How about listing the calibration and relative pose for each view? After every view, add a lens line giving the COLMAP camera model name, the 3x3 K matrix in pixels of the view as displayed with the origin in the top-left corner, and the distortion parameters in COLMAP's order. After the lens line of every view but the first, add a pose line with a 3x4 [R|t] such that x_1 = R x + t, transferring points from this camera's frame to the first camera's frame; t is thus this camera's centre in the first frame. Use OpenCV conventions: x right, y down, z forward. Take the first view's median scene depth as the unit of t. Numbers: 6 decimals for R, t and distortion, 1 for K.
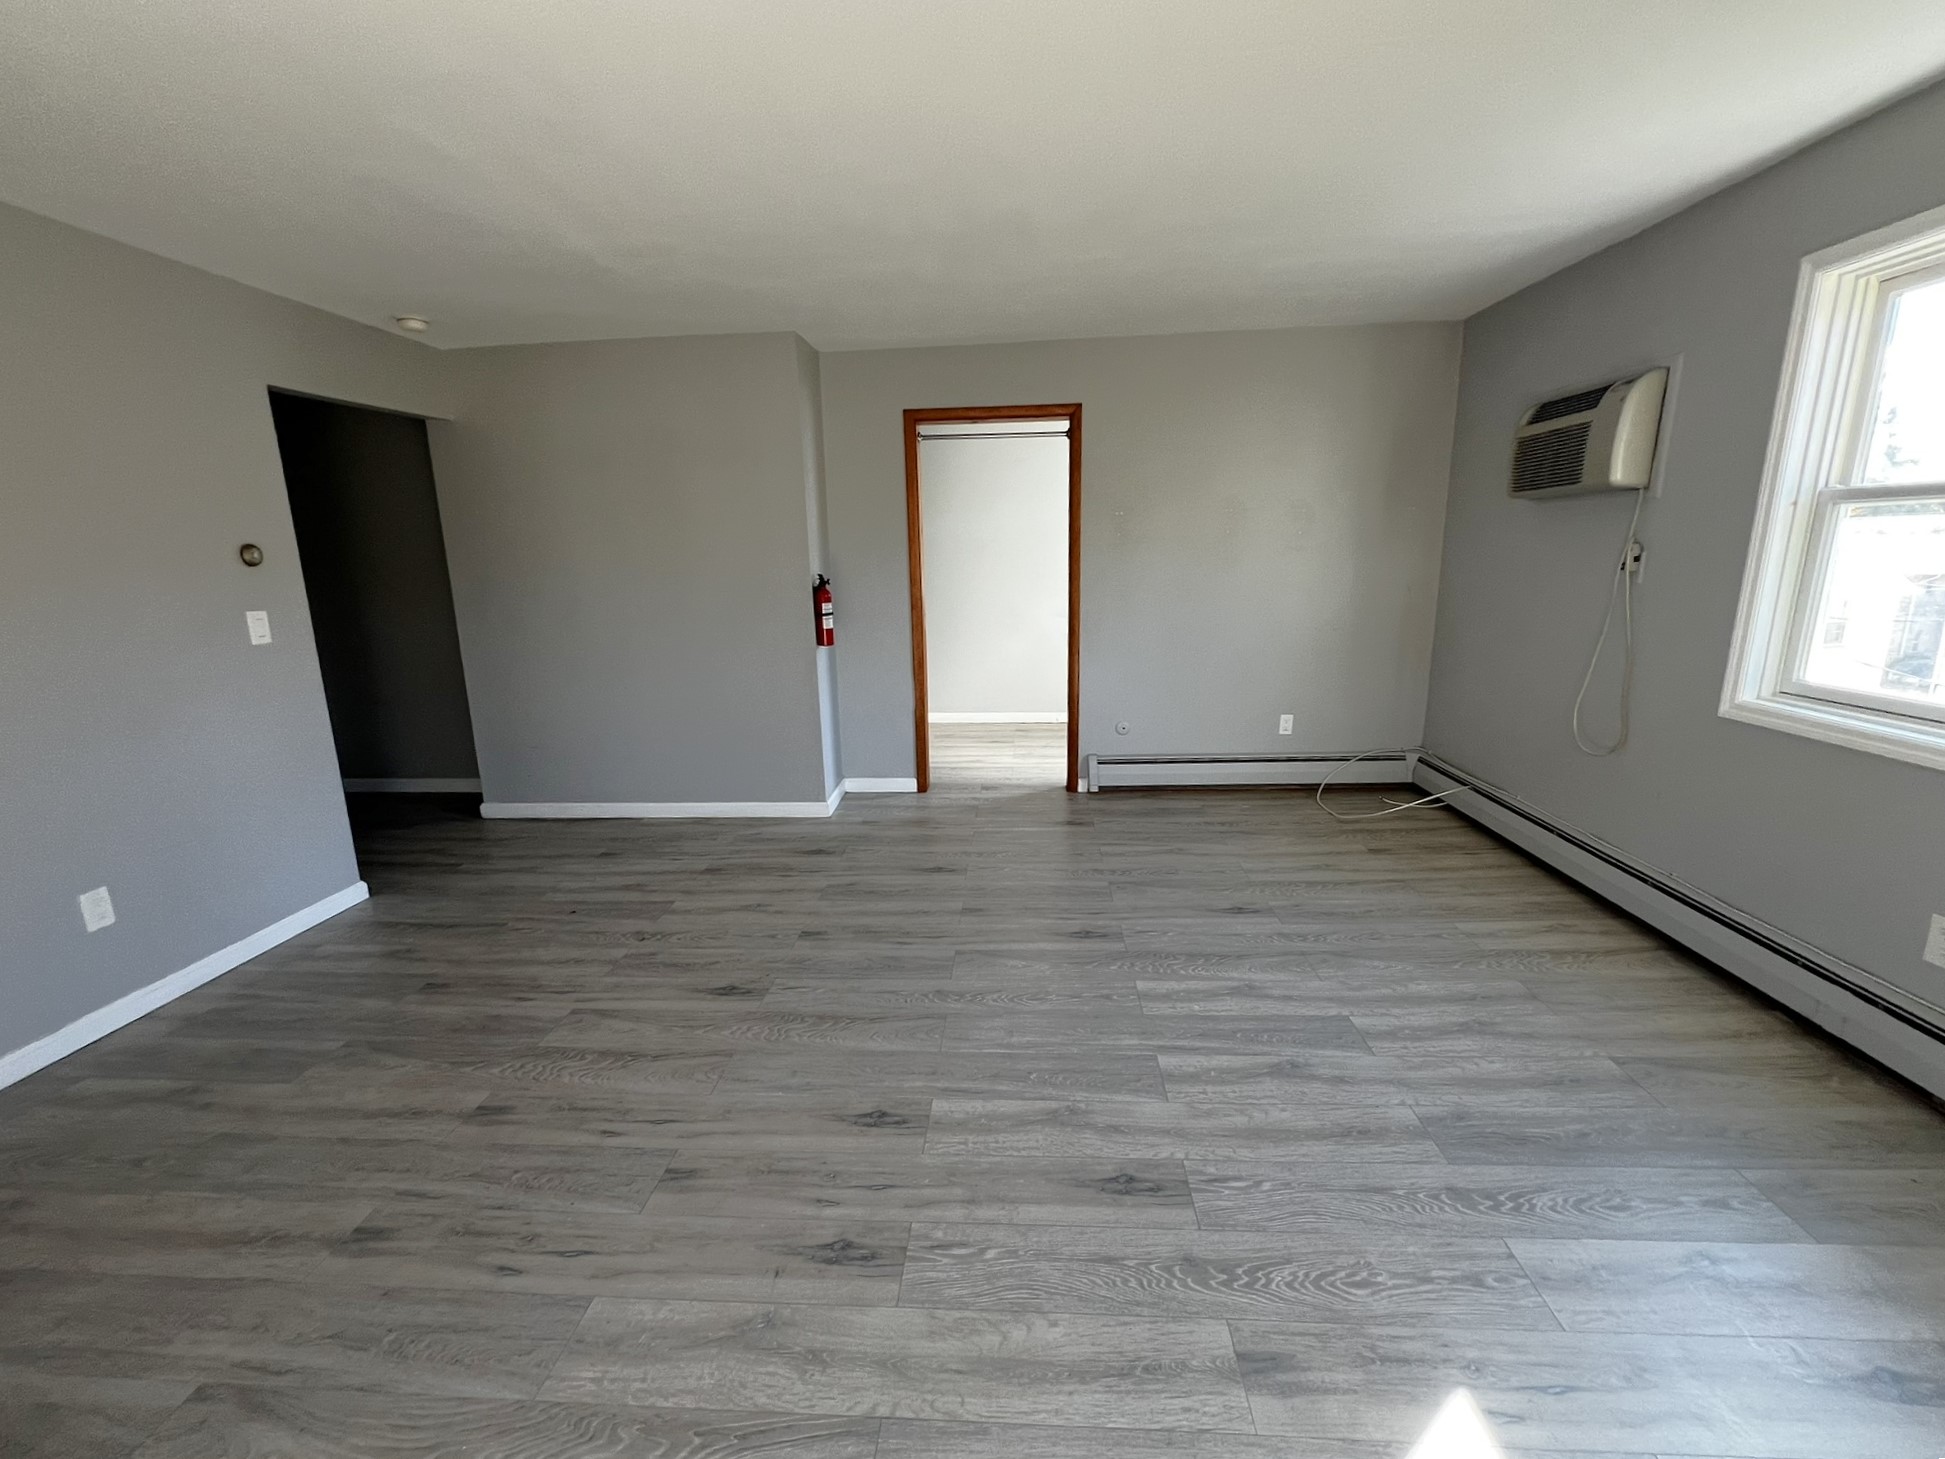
lens RADIAL K [[797.5, 0, 968.6], [0, 797.5, 727.3], [0, 0, 1]] dist [-0.009106, 0.000027]
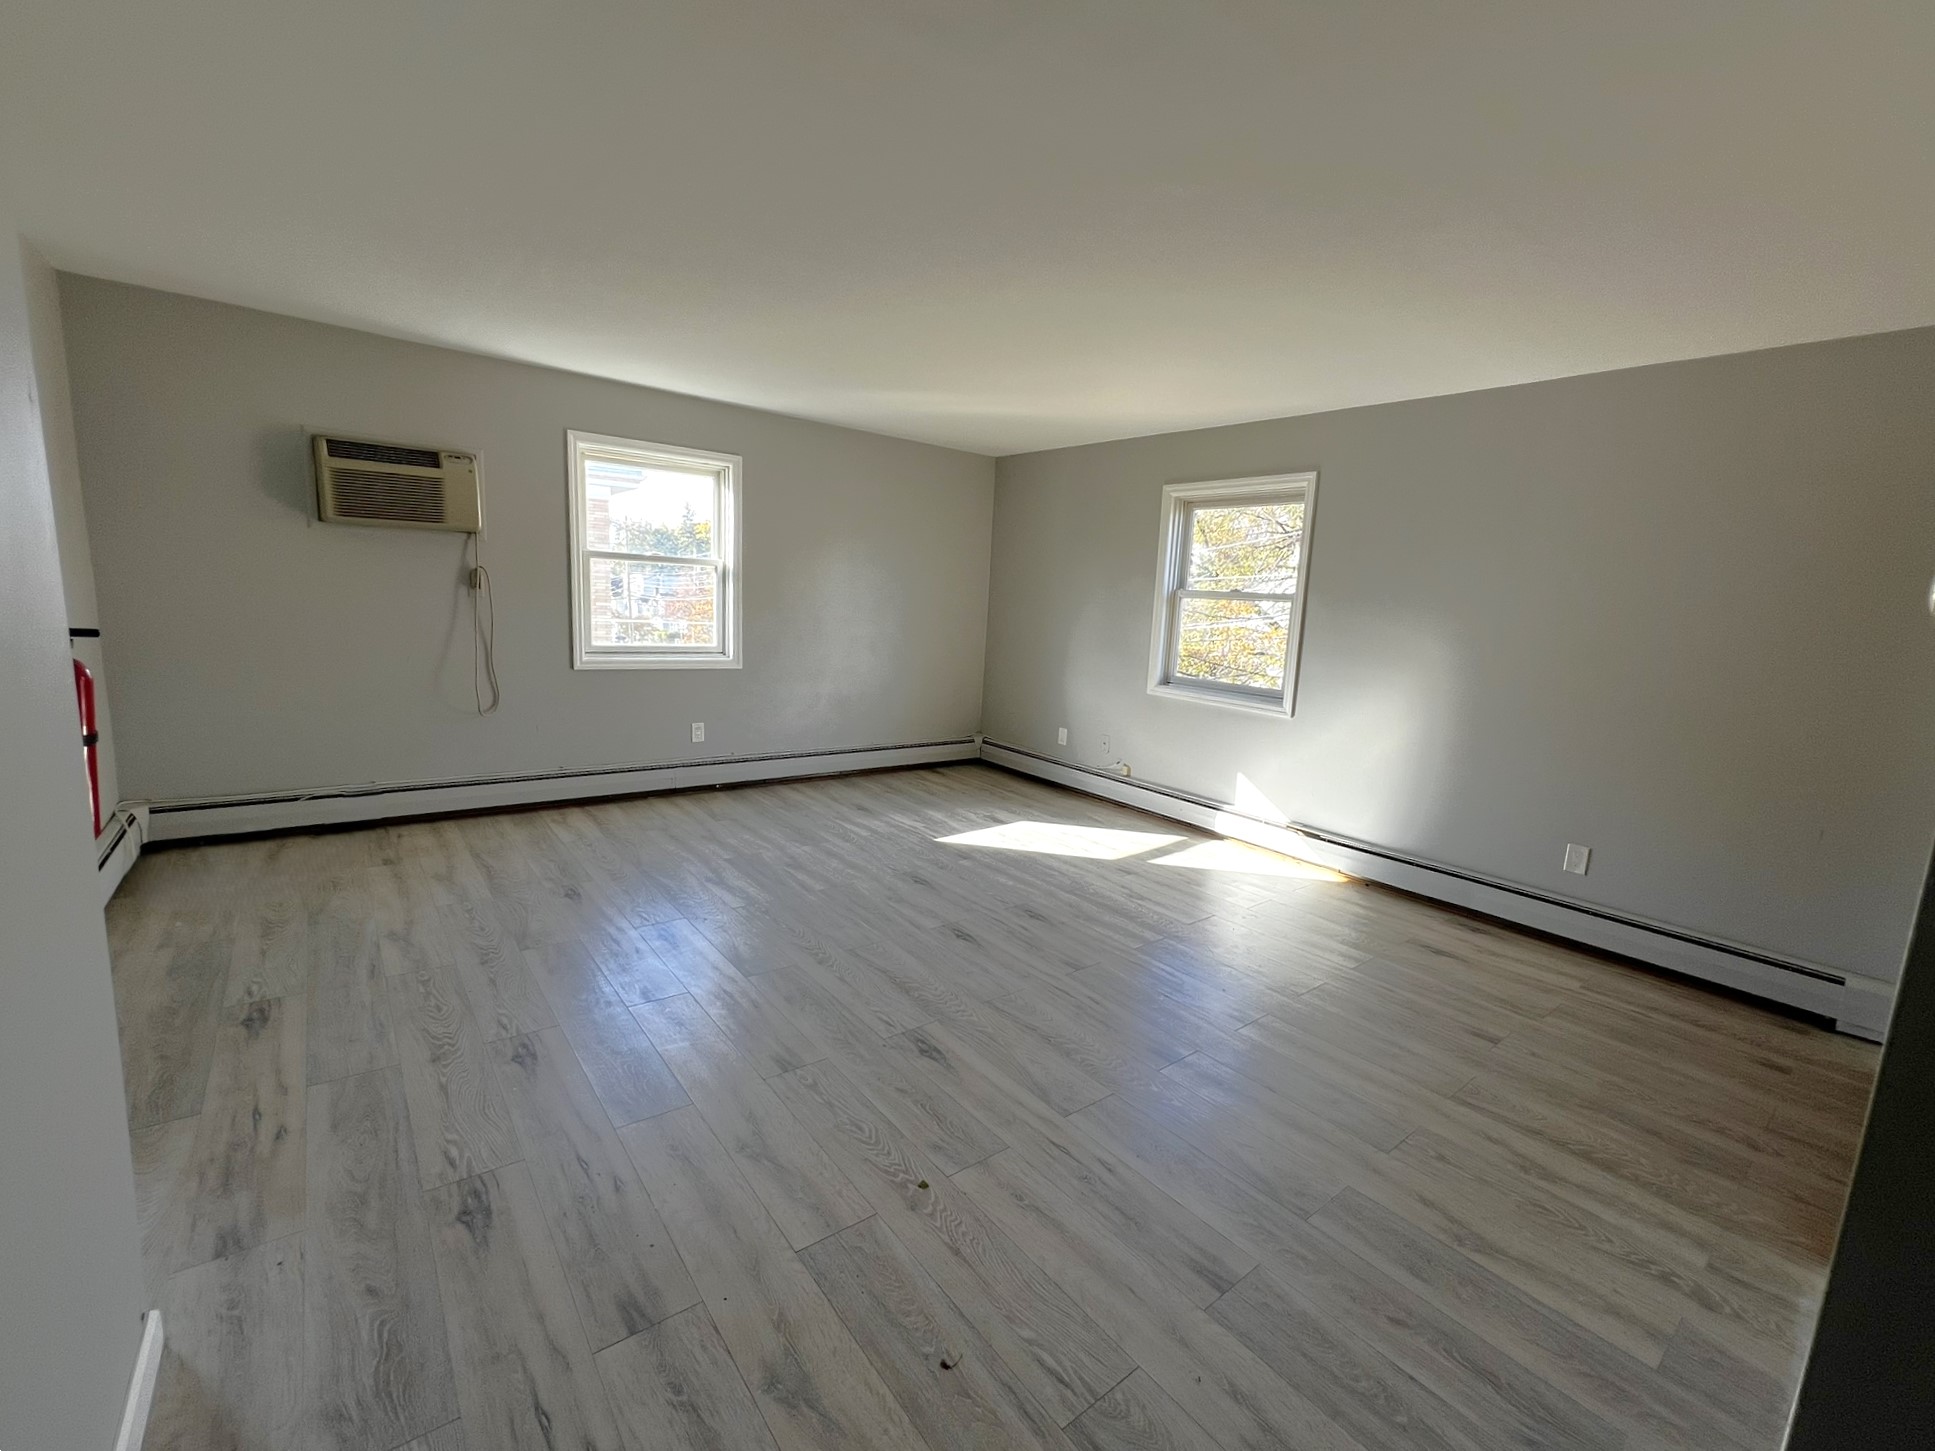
lens RADIAL K [[793.4, 0, 967.8], [0, 793.4, 723.9], [0, 0, 1]] dist [-0.009106, 0.000027]
pose [[-0.661191, -0.137045, 0.737594, -0.990038], [0.119619, 0.951337, 0.283987, -0.301018], [-0.740620, 0.276000, -0.612622, 1.469167]]
